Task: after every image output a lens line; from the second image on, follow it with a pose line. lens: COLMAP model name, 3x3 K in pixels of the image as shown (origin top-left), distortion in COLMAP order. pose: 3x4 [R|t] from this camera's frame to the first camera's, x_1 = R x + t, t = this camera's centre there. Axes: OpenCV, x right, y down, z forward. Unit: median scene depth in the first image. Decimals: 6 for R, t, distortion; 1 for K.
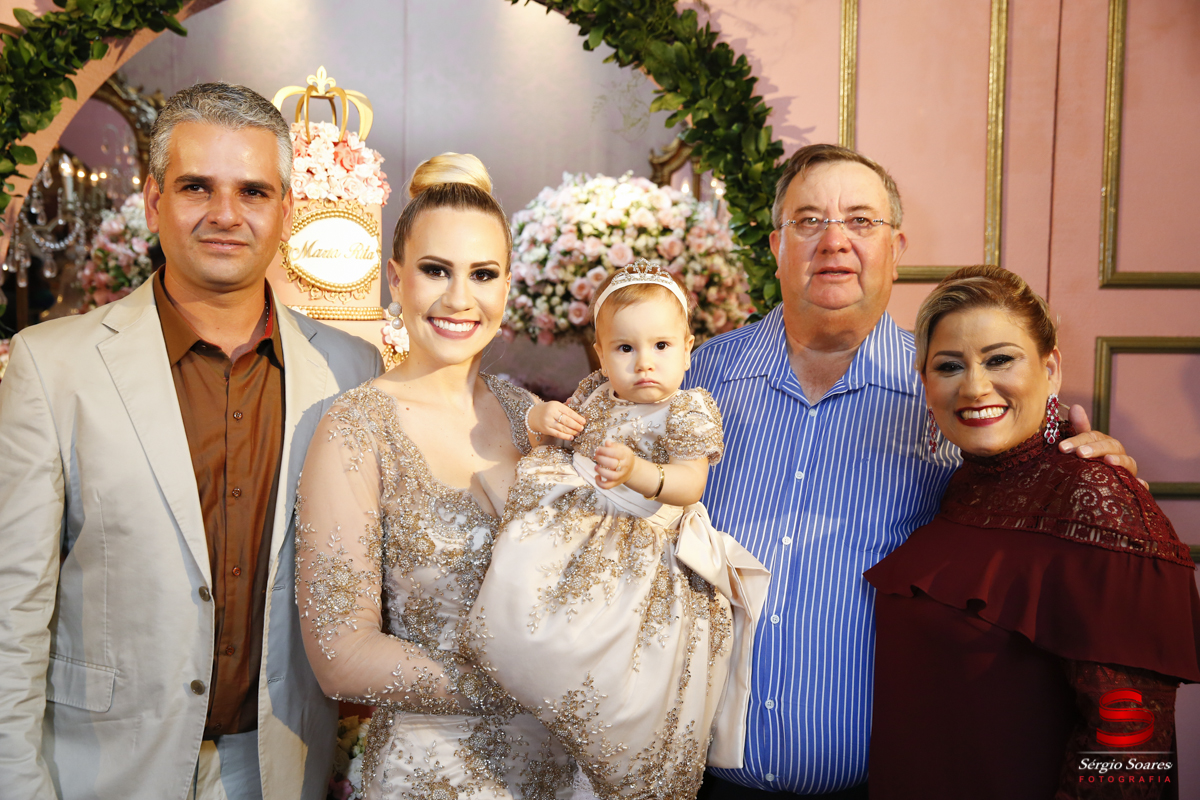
lens RADIAL K [[1429.7, 0, 599.2], [0, 1429.7, 403.3], [0, 0, 1]] dist [0.044854, 0.087328]
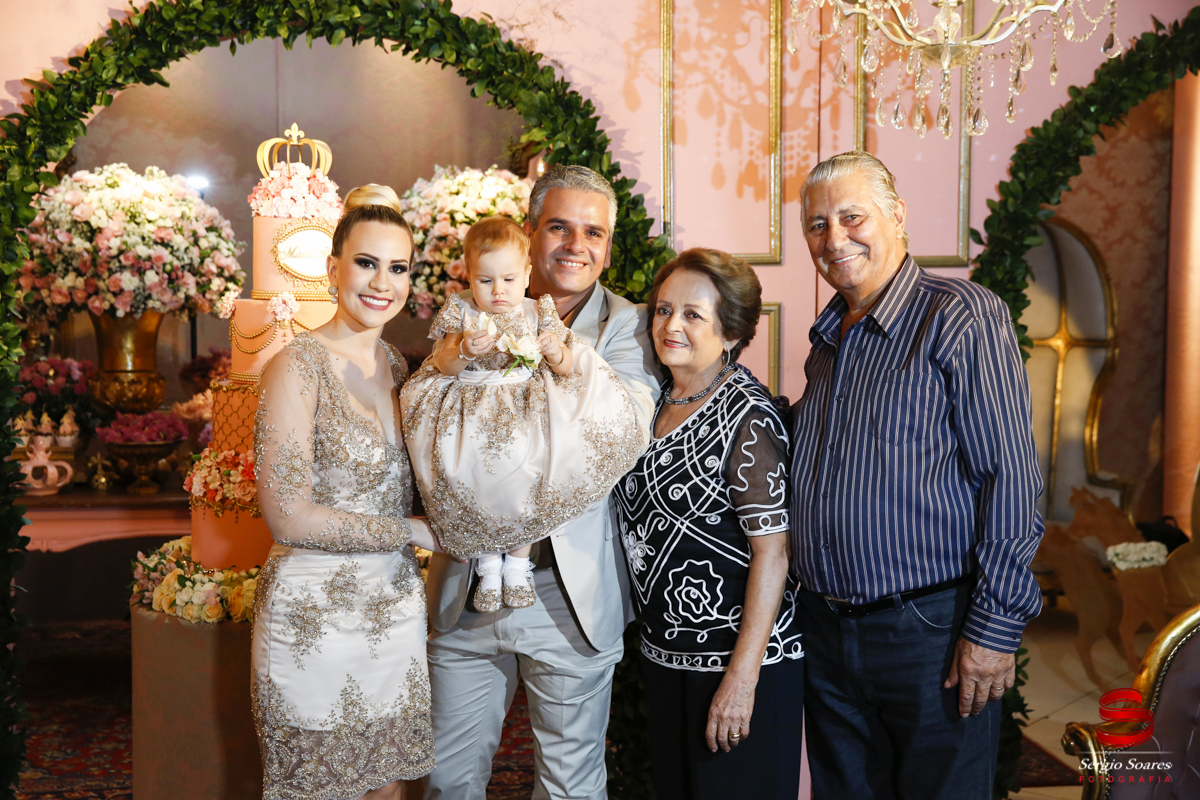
lens RADIAL K [[1722.9, 0, 597.6], [0, 1722.9, 402.7], [0, 0, 1]] dist [0.119496, 0.058773]
pose [[0.995264, -0.021208, 0.094872, -0.033716], [0.020637, 0.999763, 0.006998, 0.020272], [-0.094998, -0.005007, 0.995465, -0.402814]]
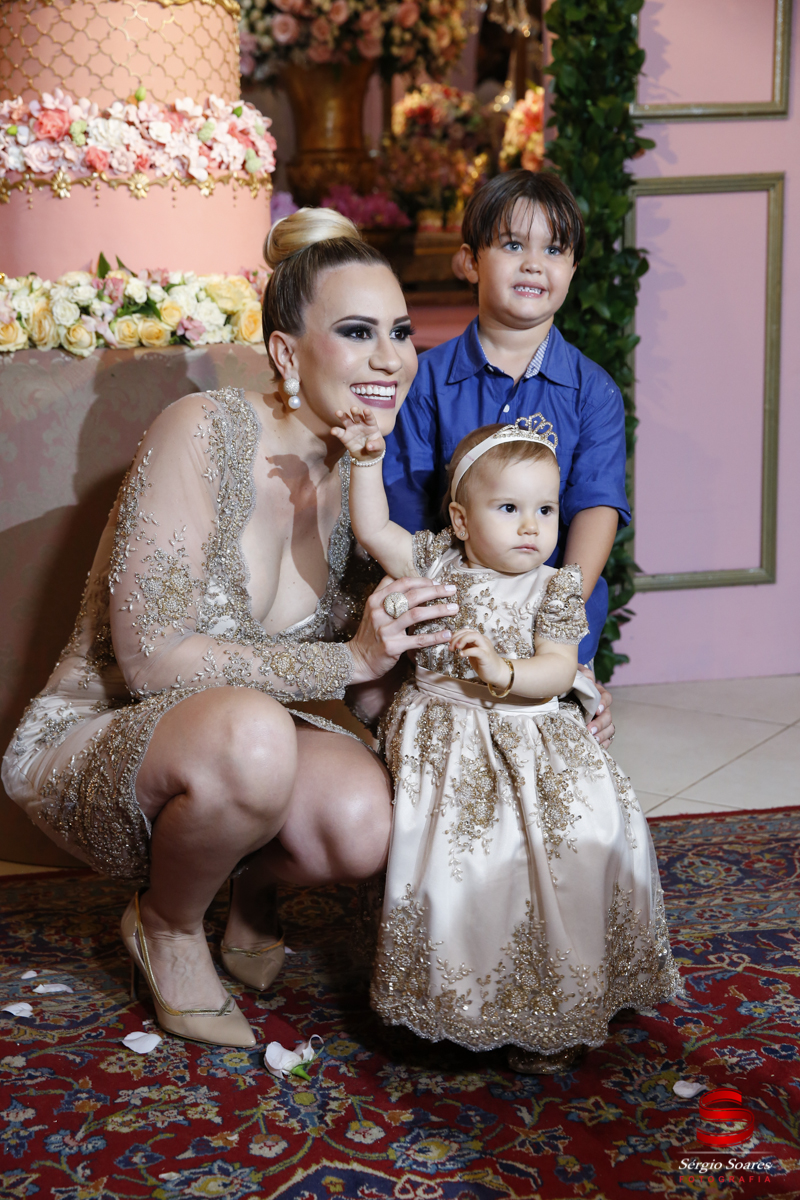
lens RADIAL K [[1760.6, 0, 400.0], [0, 1760.6, 600.0], [0, 0, 1]] dist [0.124043, 0.037197]
pose [[0.992000, -0.060813, 0.110621, -0.087368], [0.045639, 0.989811, 0.134872, 0.139523], [-0.117695, -0.128744, 0.984669, -0.114974]]
